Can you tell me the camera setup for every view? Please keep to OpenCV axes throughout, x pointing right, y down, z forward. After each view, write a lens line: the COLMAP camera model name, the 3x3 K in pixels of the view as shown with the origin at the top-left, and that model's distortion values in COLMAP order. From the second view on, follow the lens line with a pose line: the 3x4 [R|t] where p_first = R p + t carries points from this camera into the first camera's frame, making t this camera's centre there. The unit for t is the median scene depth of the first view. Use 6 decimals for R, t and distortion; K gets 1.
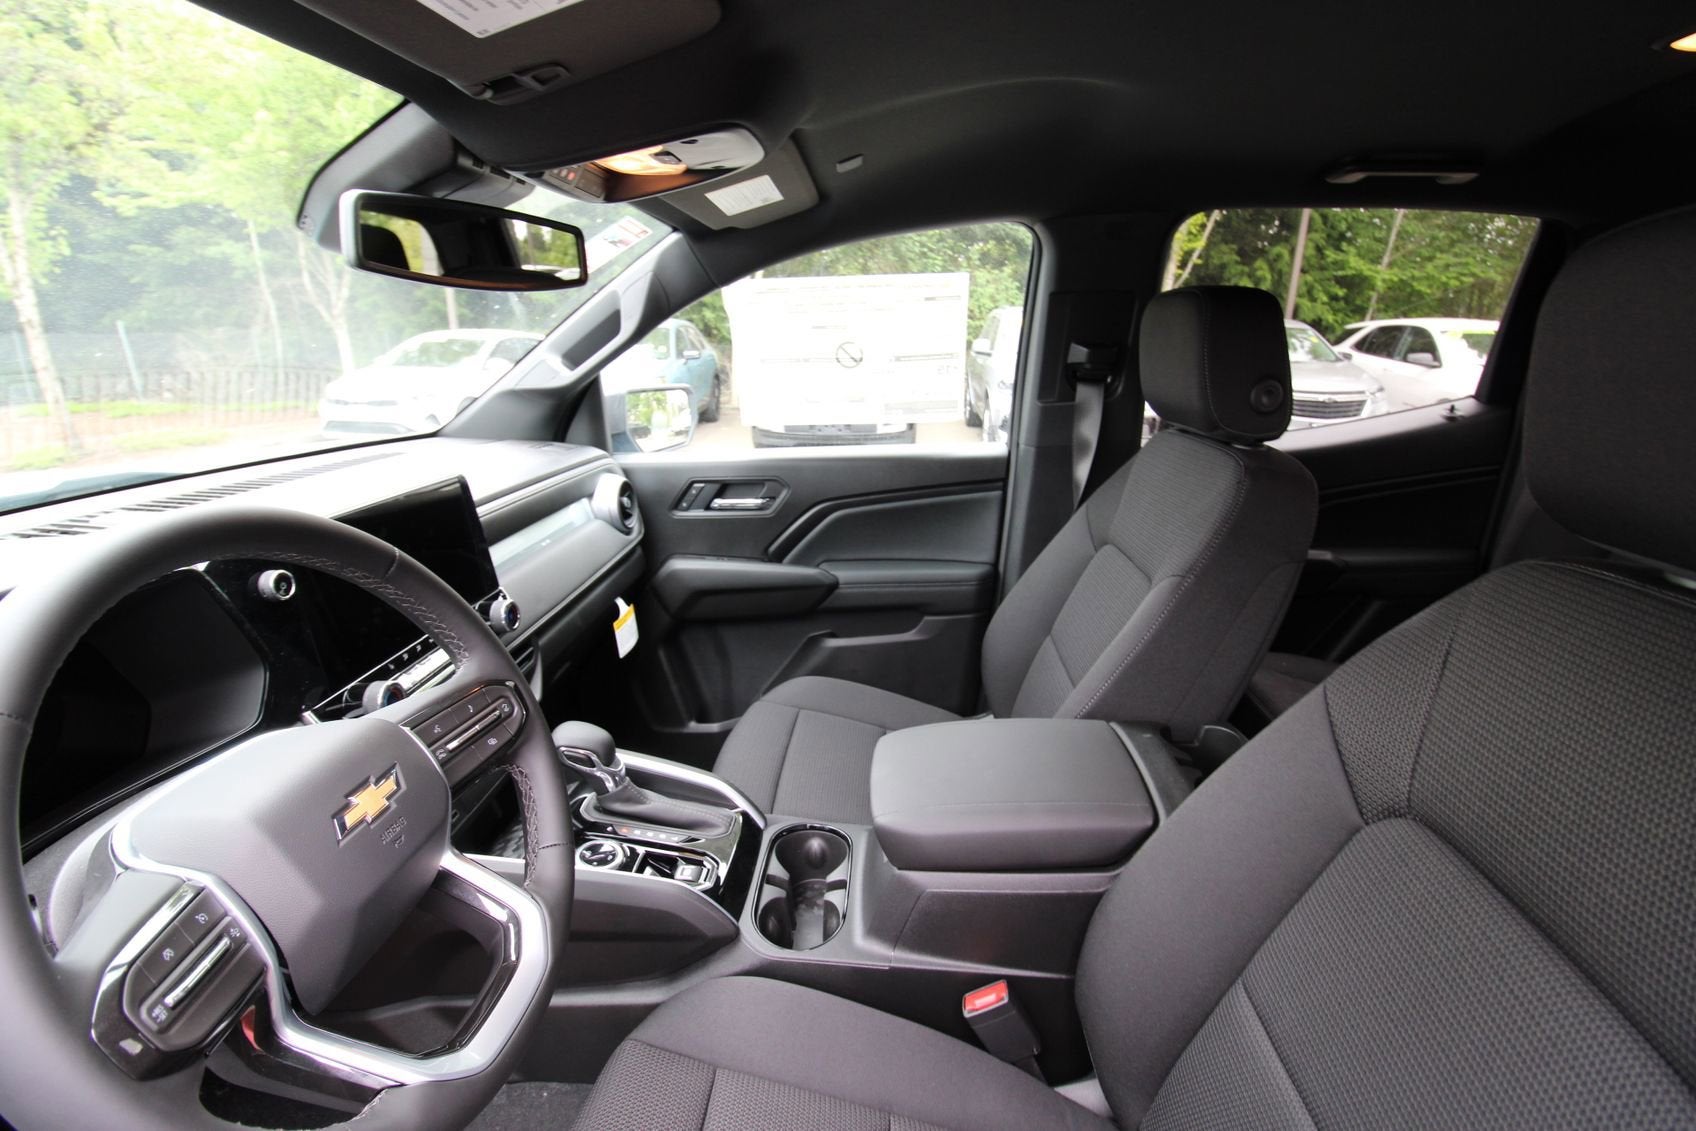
lens RADIAL K [[780.8, 0, 850.5], [0, 780.8, 551.1], [0, 0, 1]] dist [-0.009762, -0.007077]
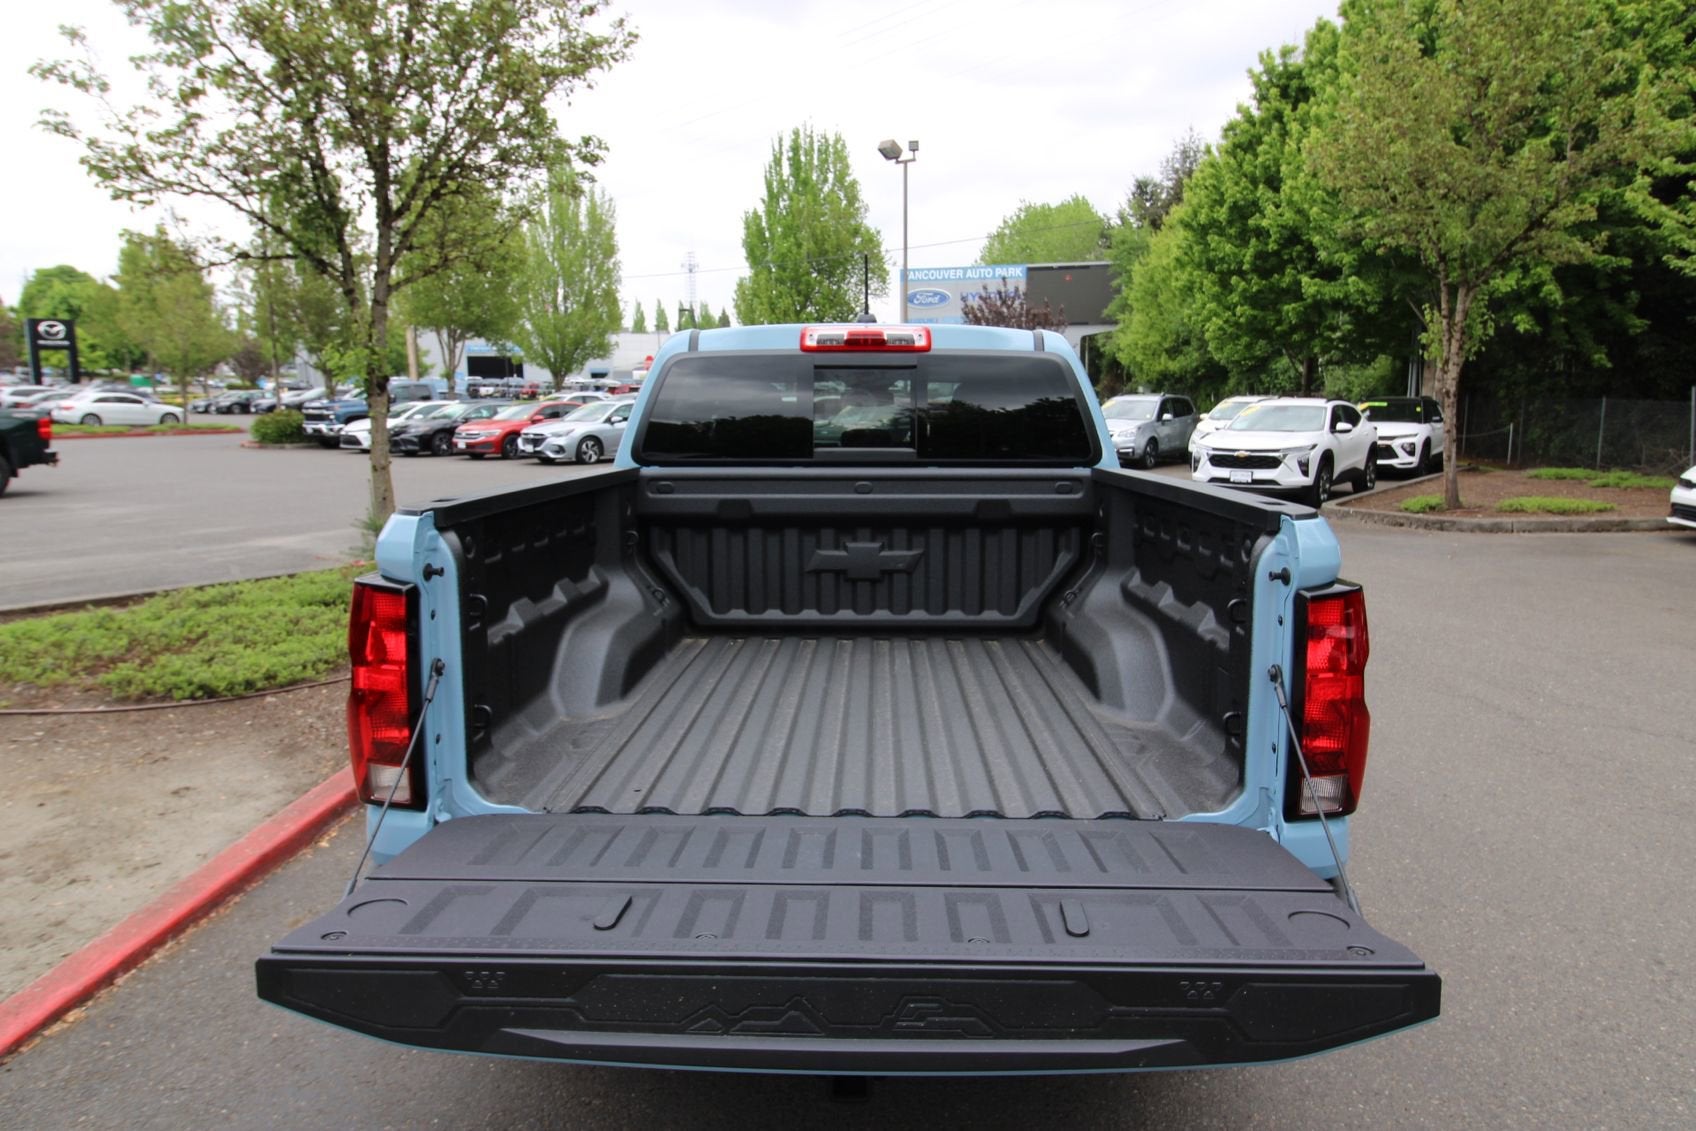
lens RADIAL K [[1070.2, 0, 831.2], [0, 1070.2, 556.4], [0, 0, 1]] dist [-0.005842, -0.011314]
pose [[0.018889, 0.143383, -0.989487, 2.701955], [-0.268586, 0.954013, 0.133116, -0.076876], [0.963070, 0.263248, 0.056531, 0.177681]]
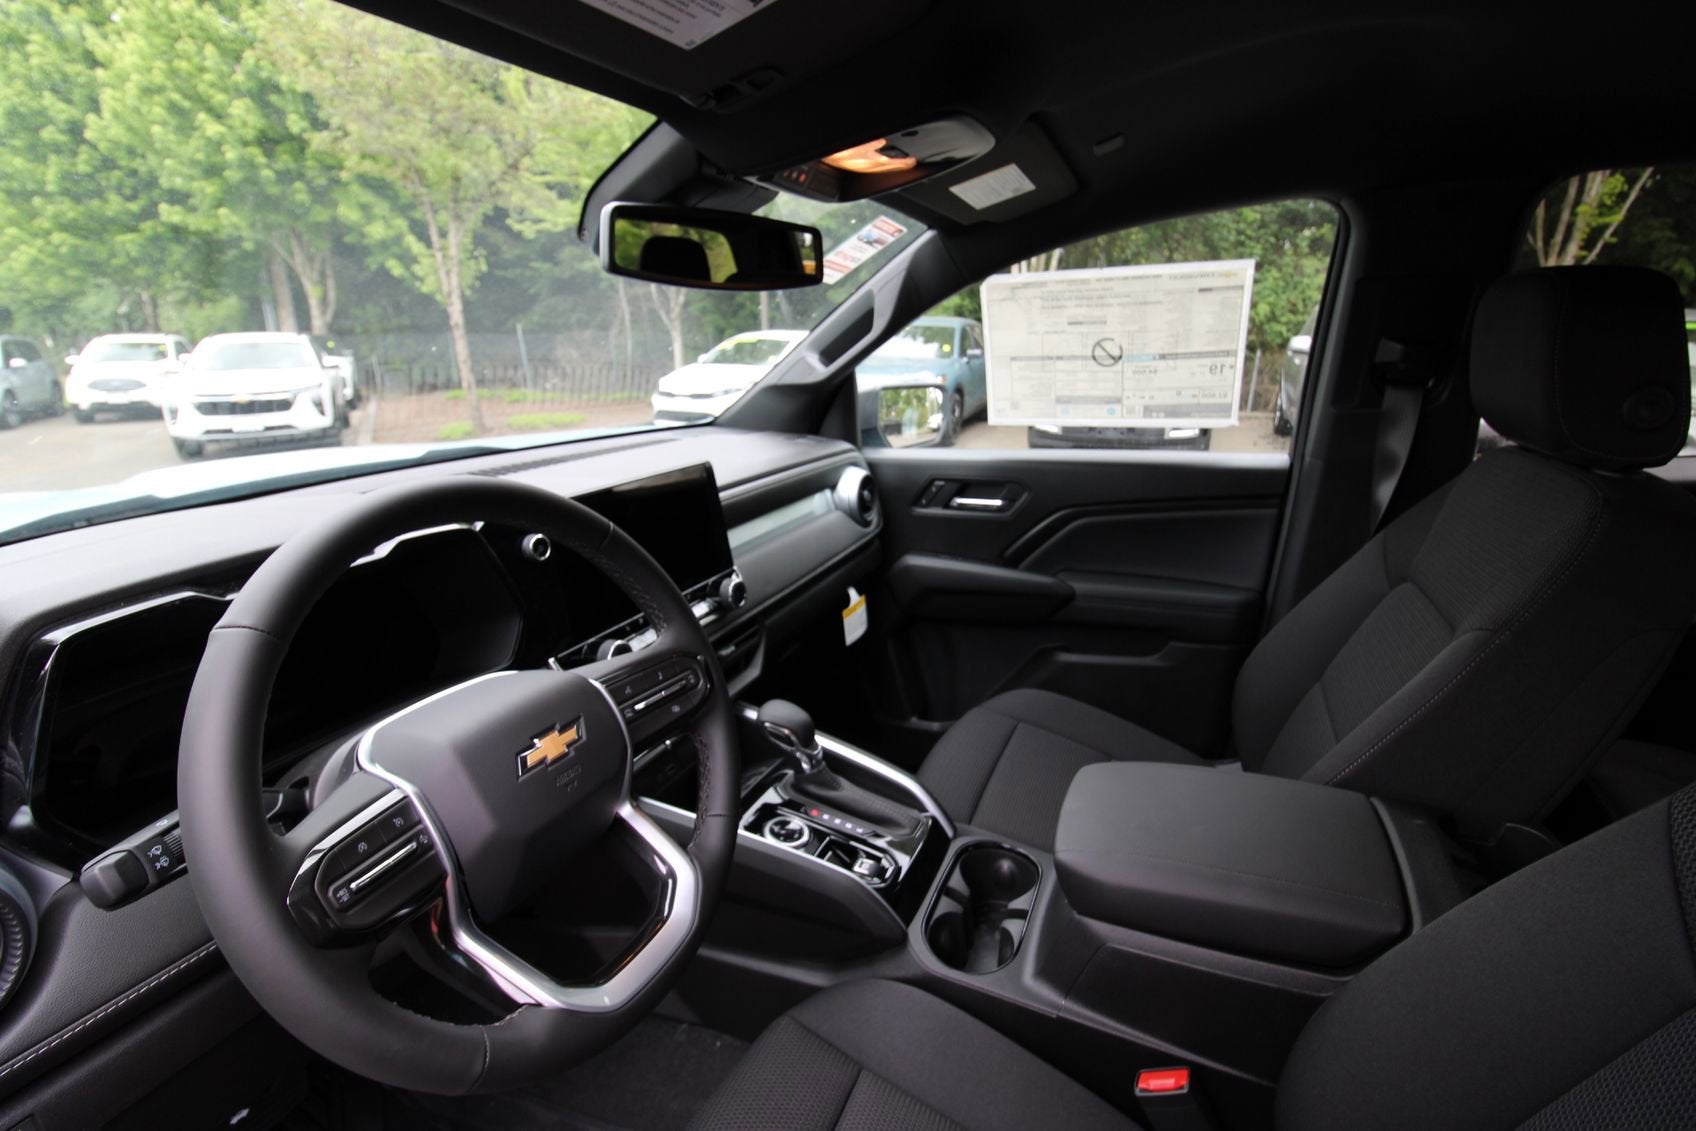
lens RADIAL K [[780.8, 0, 855.4], [0, 780.8, 552.0], [0, 0, 1]] dist [-0.009762, -0.007077]
pose [[0.939068, 0.084688, -0.333135, 0.048881], [-0.083878, 0.996334, 0.016842, -0.004577], [0.333340, 0.012127, 0.942729, 0.026690]]
